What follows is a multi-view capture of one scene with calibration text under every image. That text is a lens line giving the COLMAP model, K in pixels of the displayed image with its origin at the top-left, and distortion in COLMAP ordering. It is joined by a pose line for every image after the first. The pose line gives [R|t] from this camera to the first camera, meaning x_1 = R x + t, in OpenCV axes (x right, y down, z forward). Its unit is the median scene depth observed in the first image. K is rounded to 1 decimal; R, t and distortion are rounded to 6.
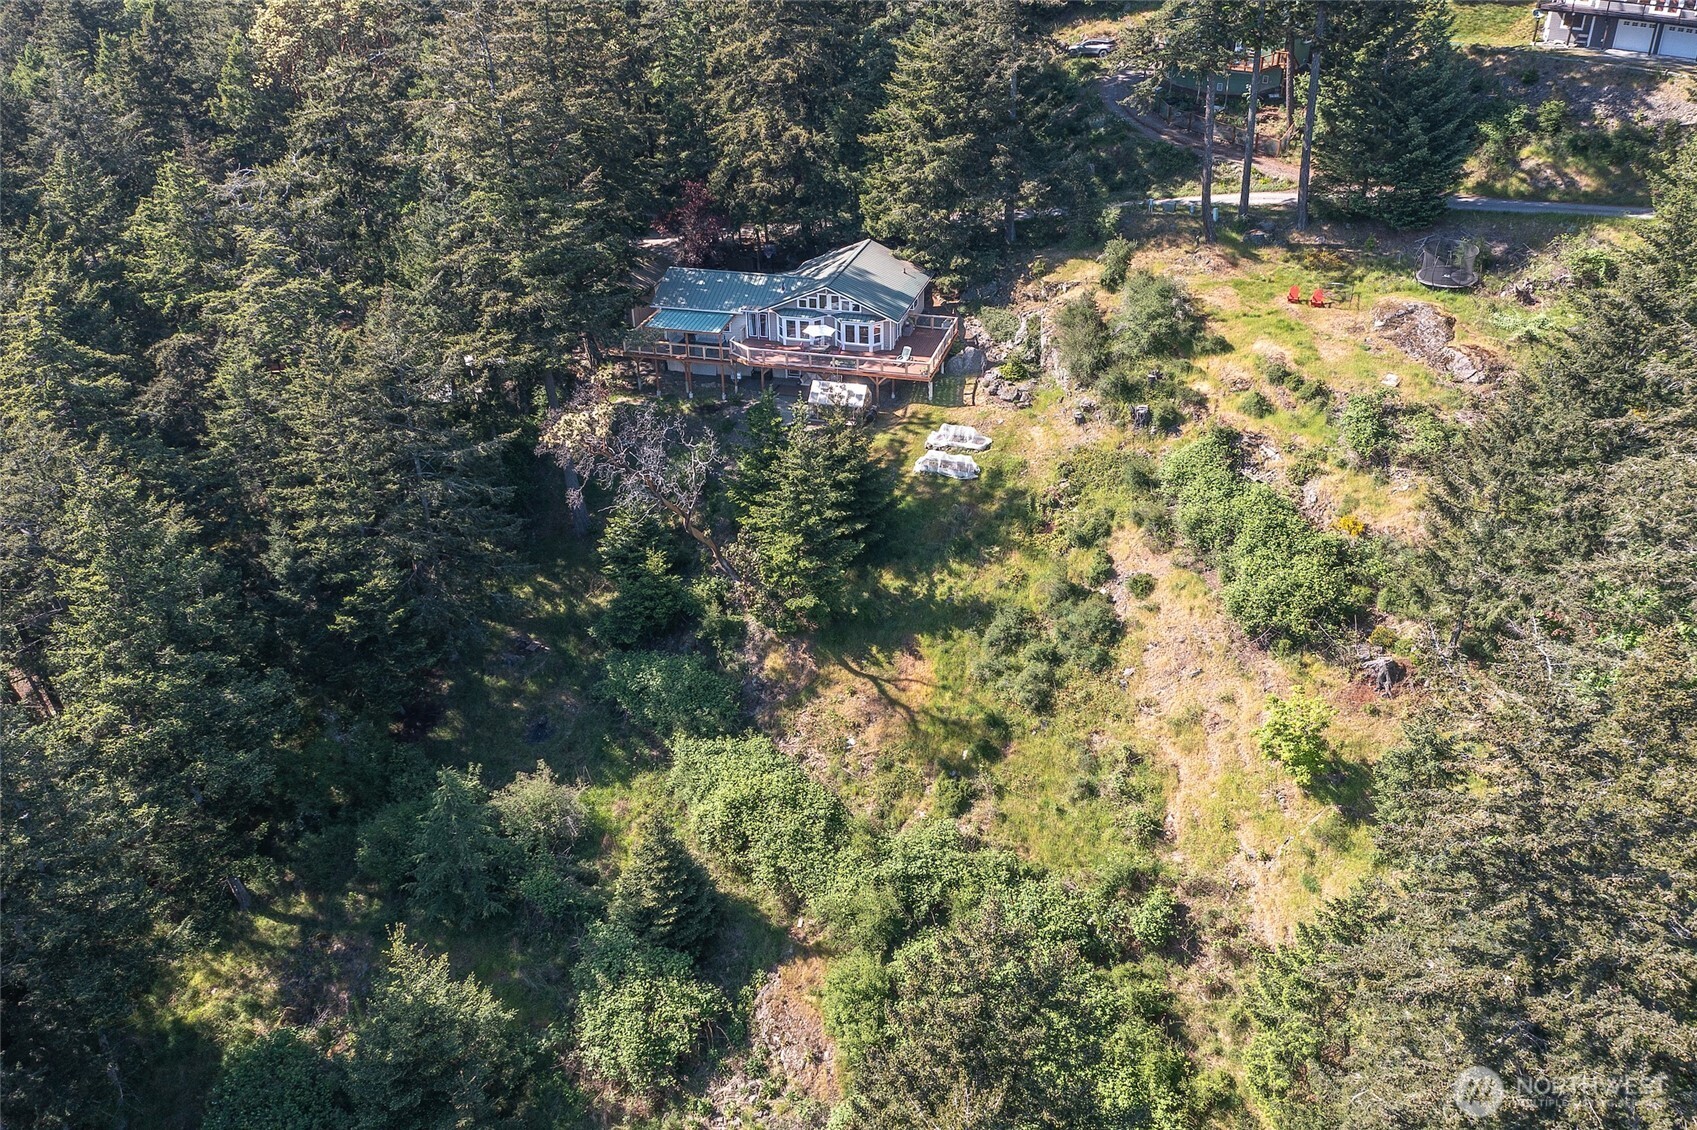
lens RADIAL K [[1403.5, 0, 848.5], [0, 1403.5, 565.0], [0, 0, 1]] dist [0.002619, 0.000958]
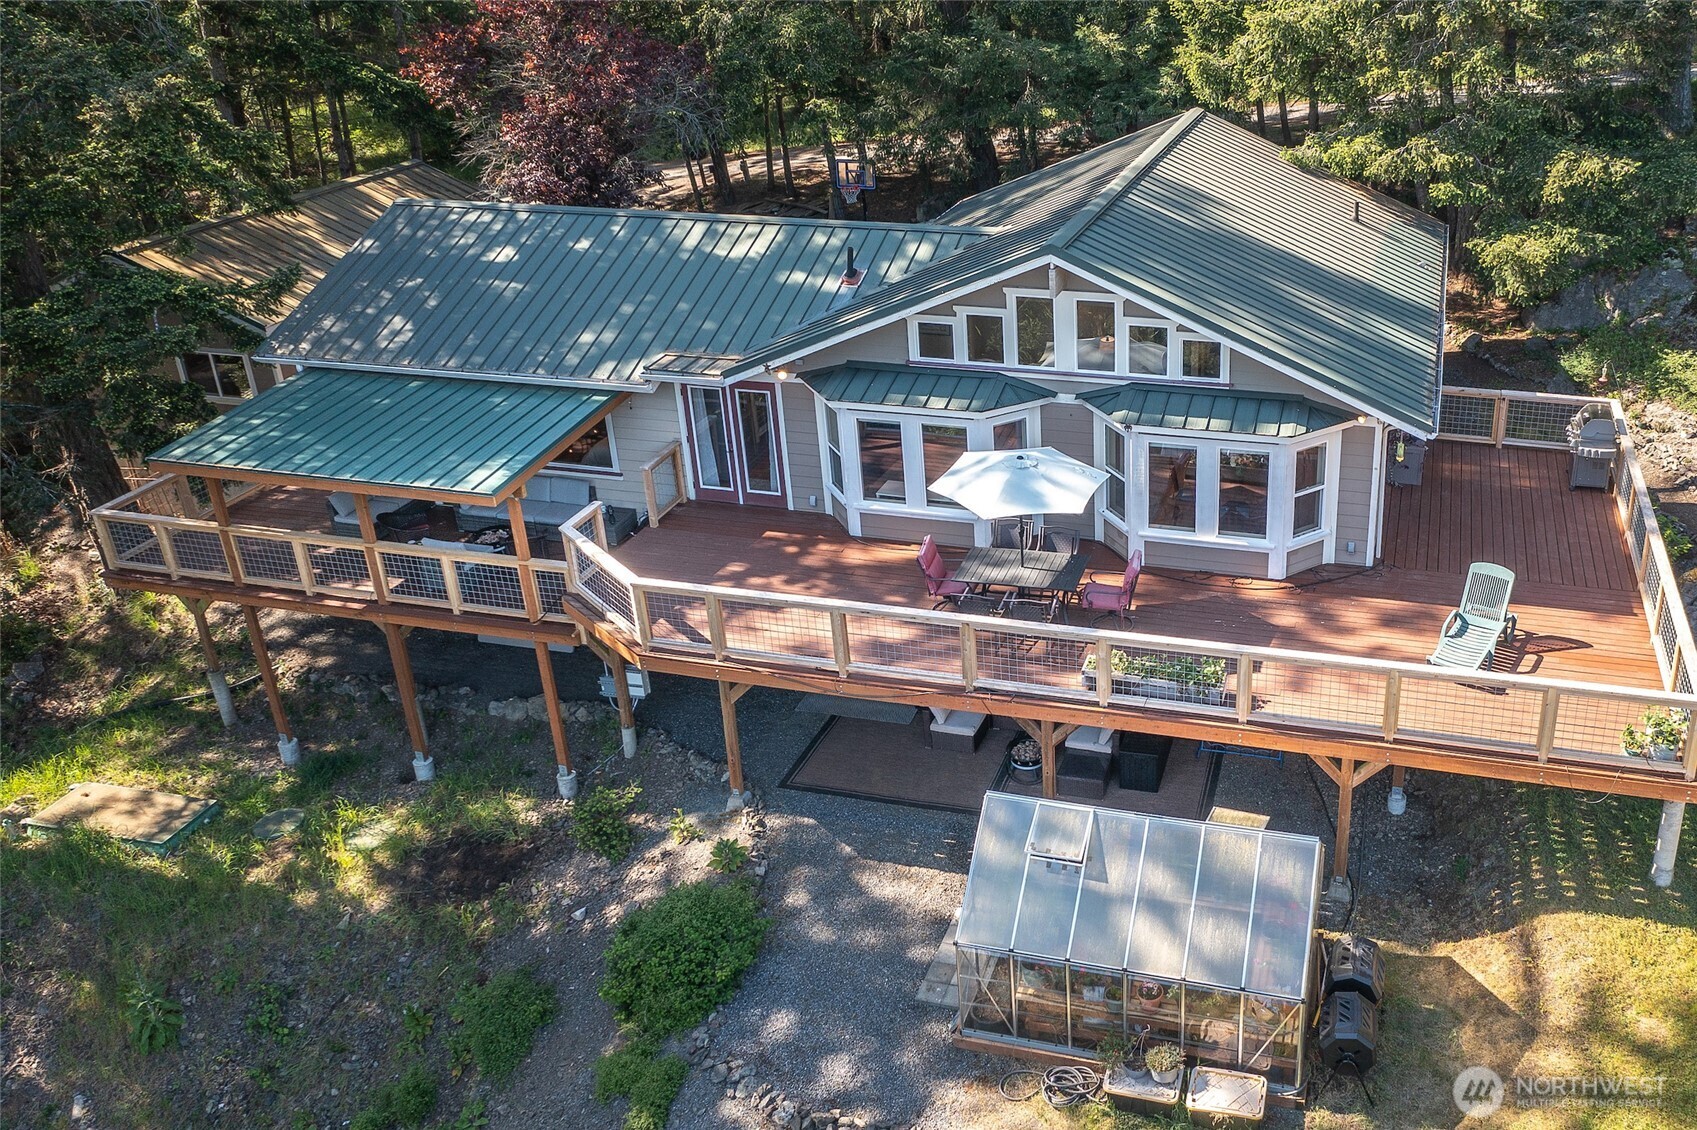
lens RADIAL K [[1522.9, 0, 848.5], [0, 1522.9, 565.0], [0, 0, 1]] dist [-0.009146, -0.002532]
pose [[0.993028, 0.005296, -0.117764, -0.018938], [-0.011571, 0.998545, -0.052668, -0.142256], [0.117313, 0.053663, 0.991644, 0.782589]]
